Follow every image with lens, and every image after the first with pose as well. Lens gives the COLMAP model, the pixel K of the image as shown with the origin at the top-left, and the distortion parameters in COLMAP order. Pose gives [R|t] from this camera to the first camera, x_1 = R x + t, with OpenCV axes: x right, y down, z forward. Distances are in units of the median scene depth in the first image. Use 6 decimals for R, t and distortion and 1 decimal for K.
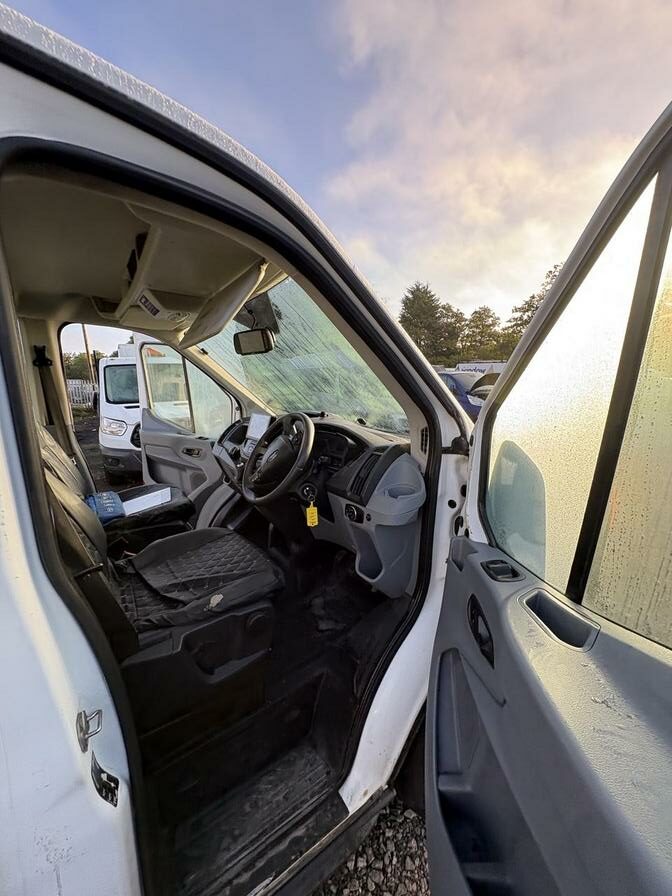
lens RADIAL K [[357.2, 0, 336.5], [0, 357.2, 451.2], [0, 0, 1]] dist [0.003191, 0.000138]
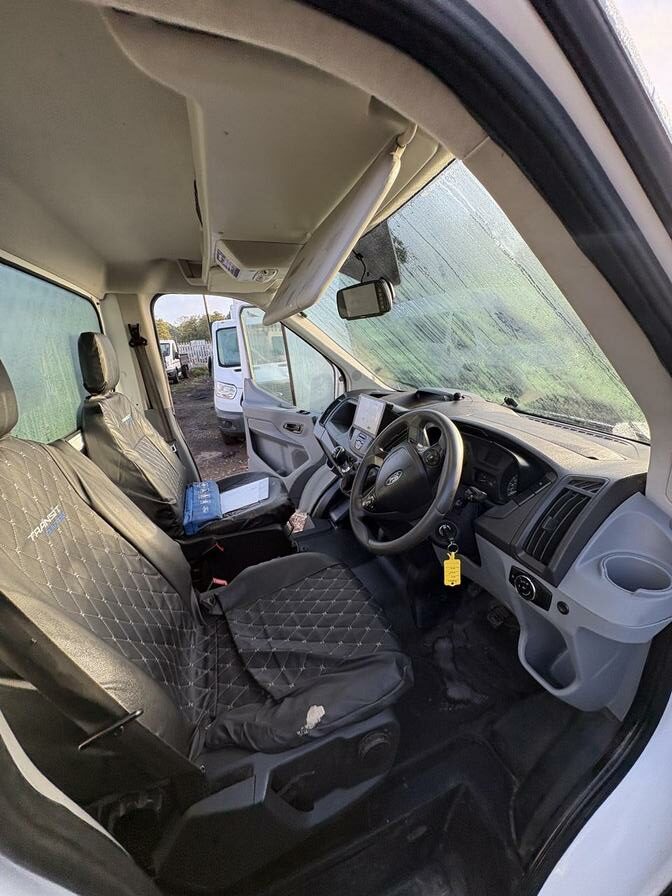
lens RADIAL K [[357.2, 0, 333.2], [0, 357.2, 449.5], [0, 0, 1]] dist [0.003191, 0.000138]
pose [[0.958634, 0.031545, -0.282889, -0.082697], [0.005753, 0.991490, 0.130058, -0.108534], [0.284584, -0.126305, 0.950294, 0.278034]]
